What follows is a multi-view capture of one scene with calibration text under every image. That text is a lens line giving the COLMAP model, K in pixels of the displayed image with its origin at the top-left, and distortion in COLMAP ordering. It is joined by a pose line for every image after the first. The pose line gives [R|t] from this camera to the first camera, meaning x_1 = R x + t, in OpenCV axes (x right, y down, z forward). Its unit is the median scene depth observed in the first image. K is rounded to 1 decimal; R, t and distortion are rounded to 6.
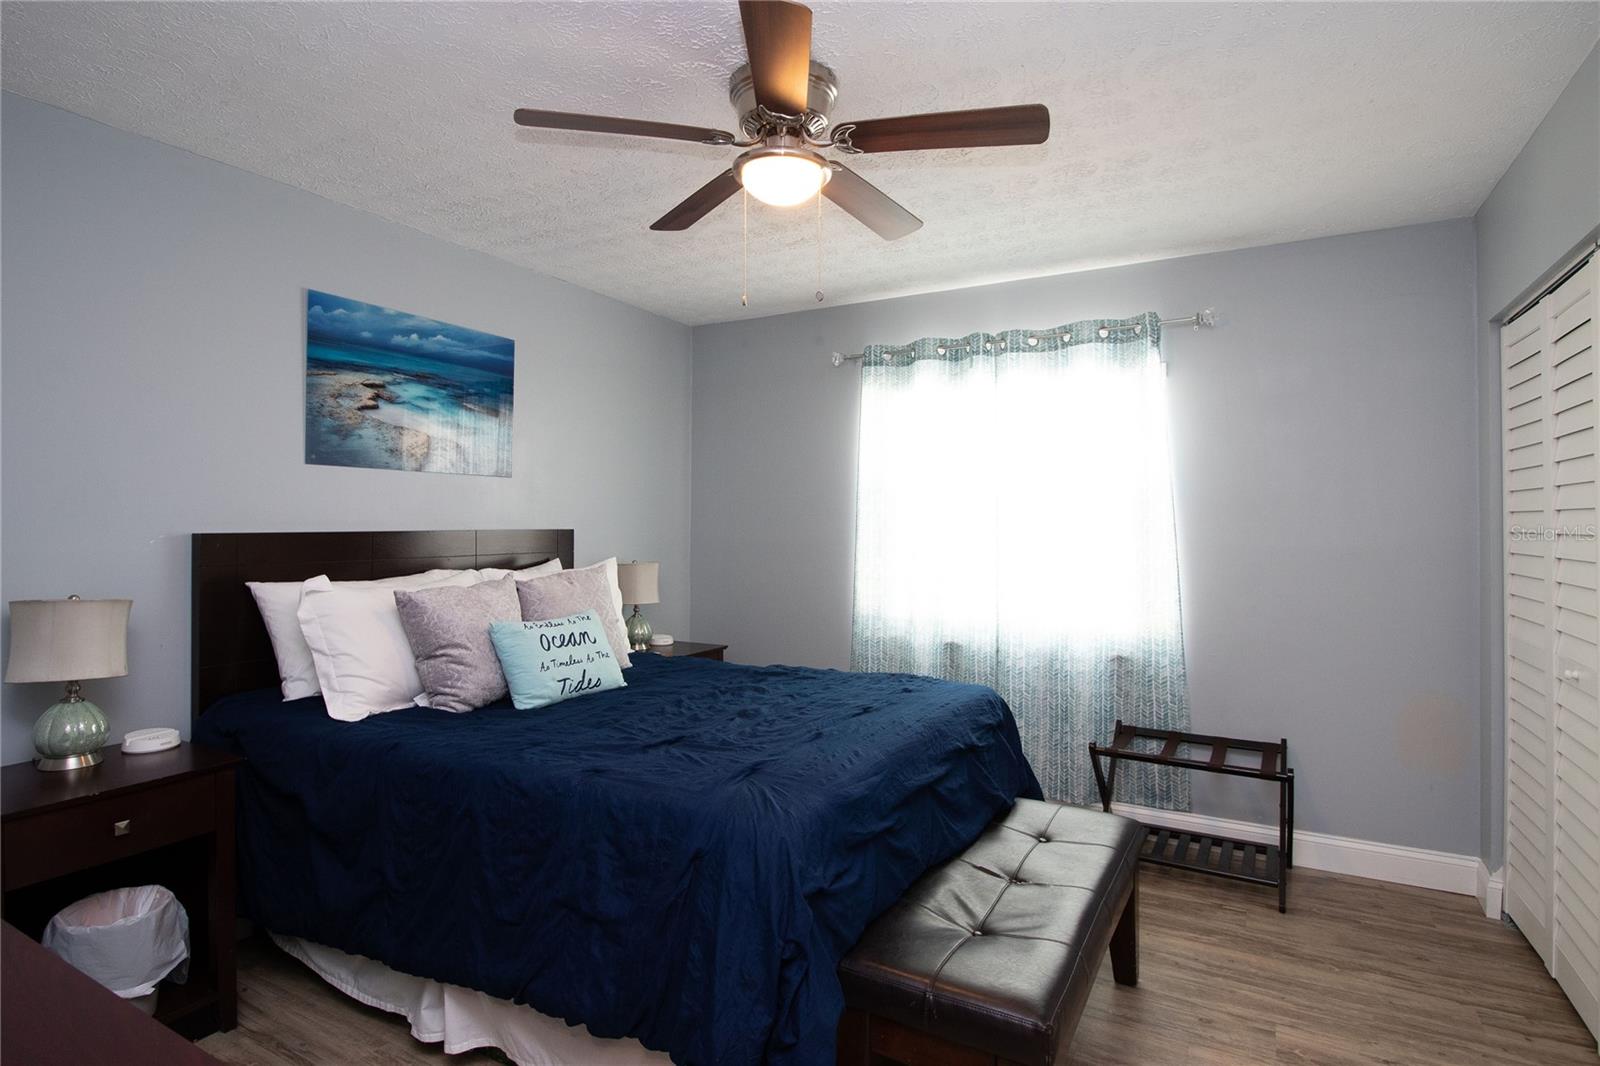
lens RADIAL K [[821.1, 0, 813.6], [0, 821.1, 521.8], [0, 0, 1]] dist [0.001074, -0.012240]
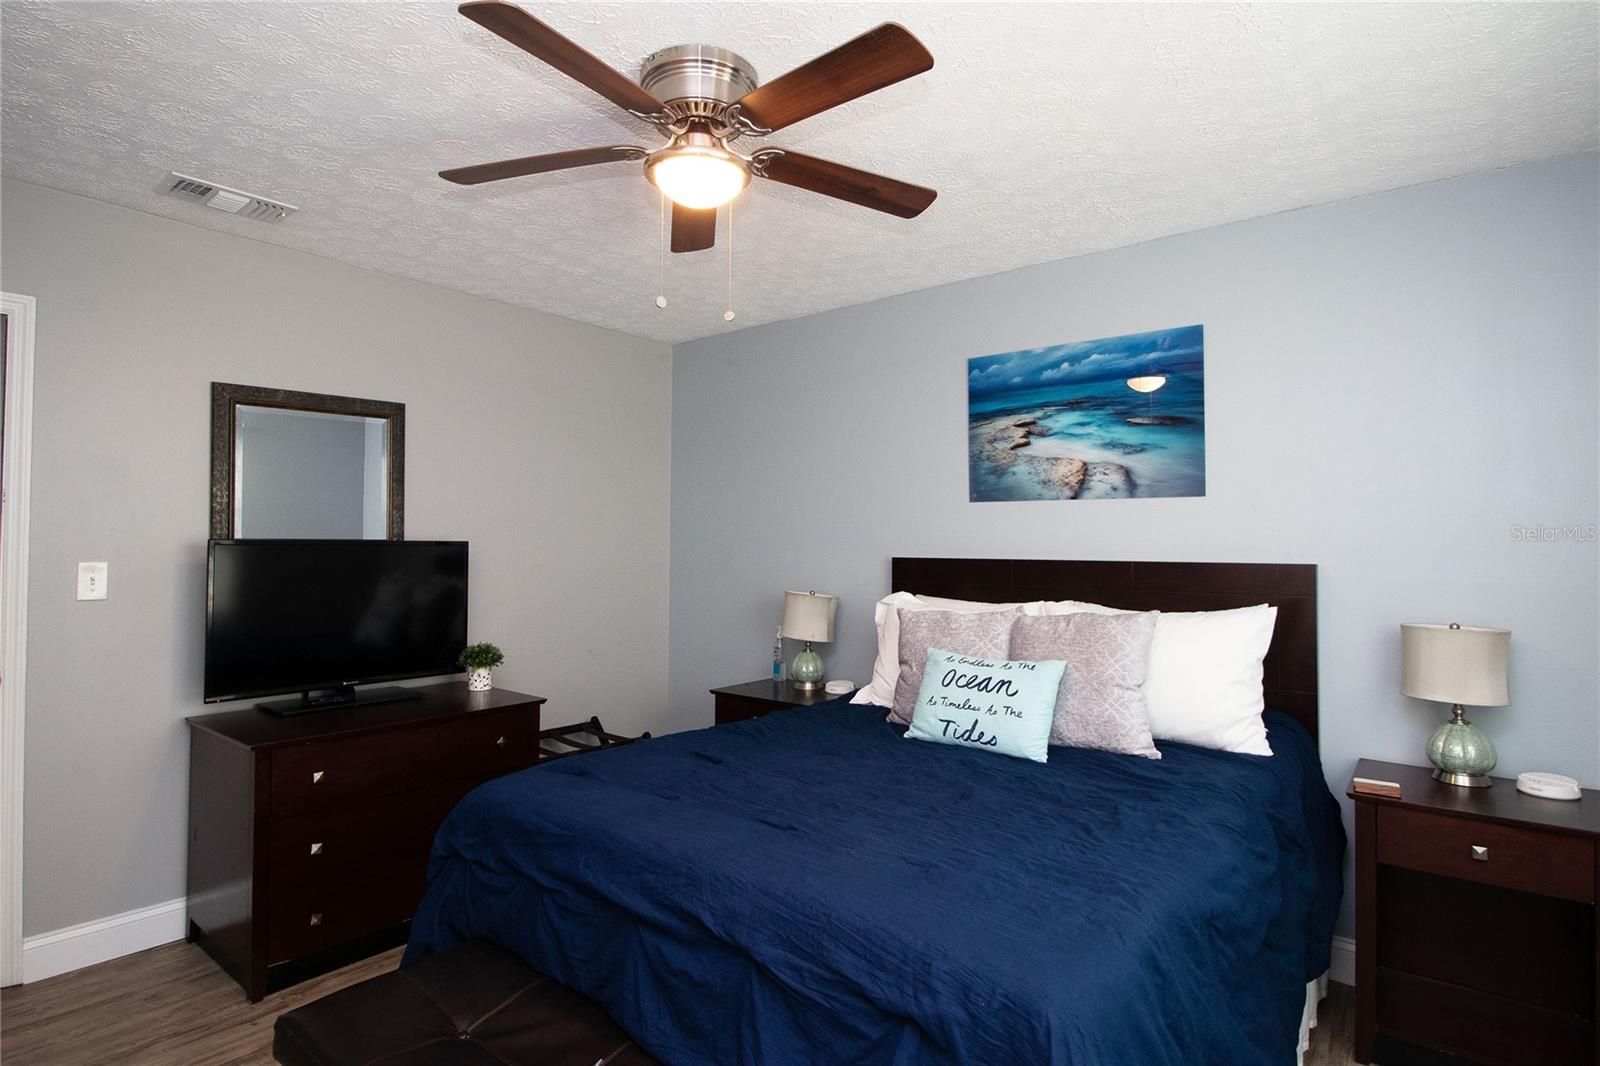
lens RADIAL K [[821.1, 0, 808.4], [0, 821.1, 536.9], [0, 0, 1]] dist [0.001074, -0.012240]
pose [[-0.147210, -0.008017, -0.989073, 0.575215], [-0.000134, 0.999967, -0.008086, -0.008687], [0.989105, -0.001058, -0.147207, 0.876132]]
